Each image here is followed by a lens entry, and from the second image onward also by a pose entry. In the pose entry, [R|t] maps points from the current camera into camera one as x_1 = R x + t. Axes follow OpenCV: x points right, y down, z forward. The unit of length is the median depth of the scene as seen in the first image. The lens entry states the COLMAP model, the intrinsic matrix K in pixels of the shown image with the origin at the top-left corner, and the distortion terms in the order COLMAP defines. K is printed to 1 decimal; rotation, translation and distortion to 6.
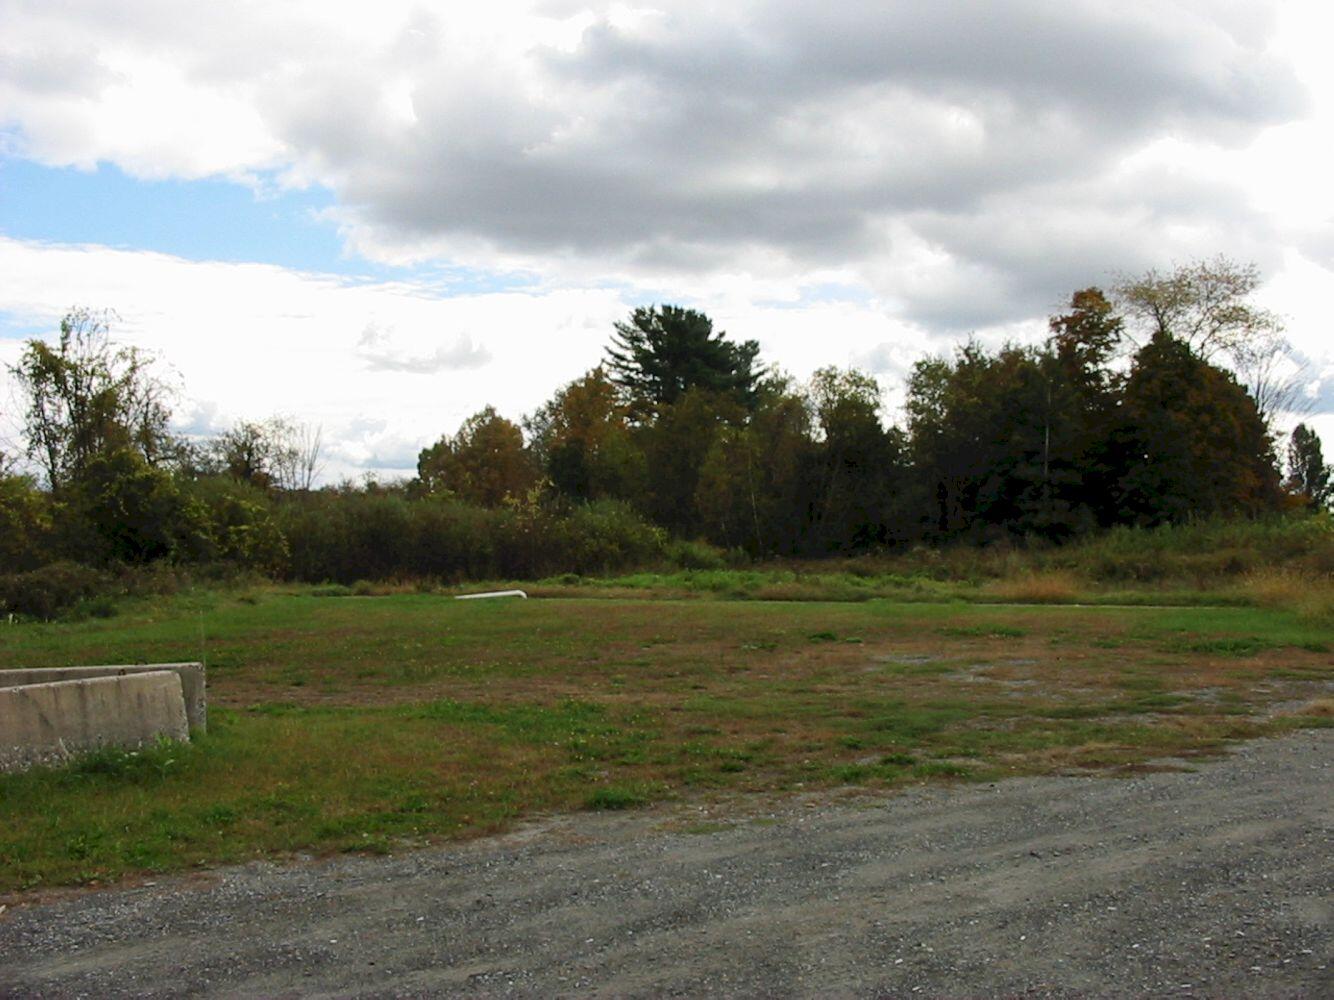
lens RADIAL K [[1403.9, 0, 667.0], [0, 1403.9, 500.0], [0, 0, 1]] dist [-0.191776, 0.259377]
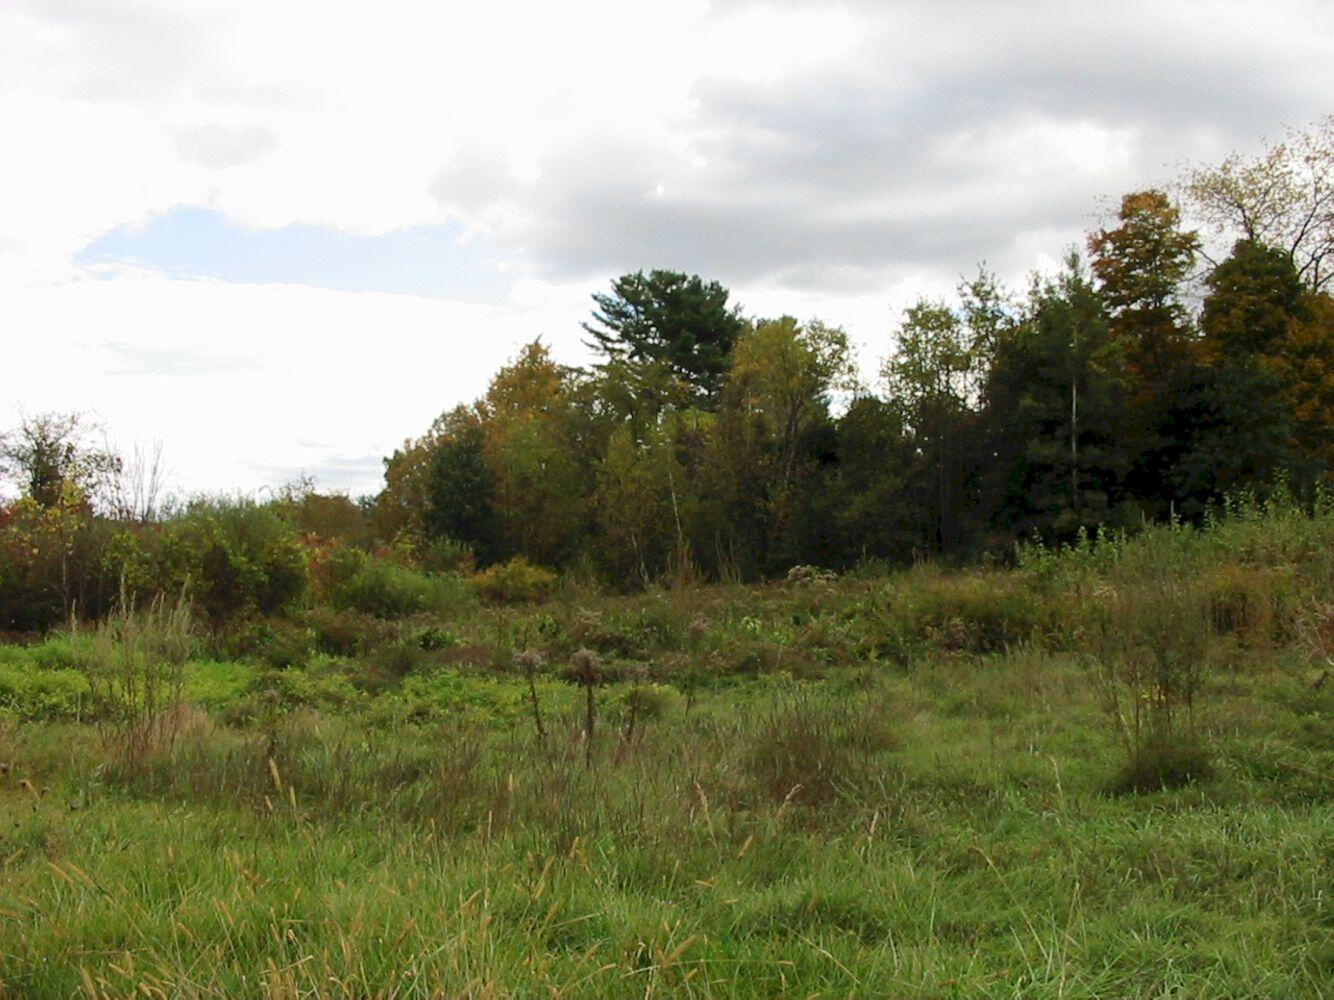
lens RADIAL K [[1403.9, 0, 667.0], [0, 1403.9, 500.0], [0, 0, 1]] dist [-0.191776, 0.259377]
pose [[0.992283, -0.022709, -0.121898, 0.144487], [0.021058, 0.999668, -0.014822, 0.008821], [0.122194, 0.012140, 0.992432, 0.278473]]
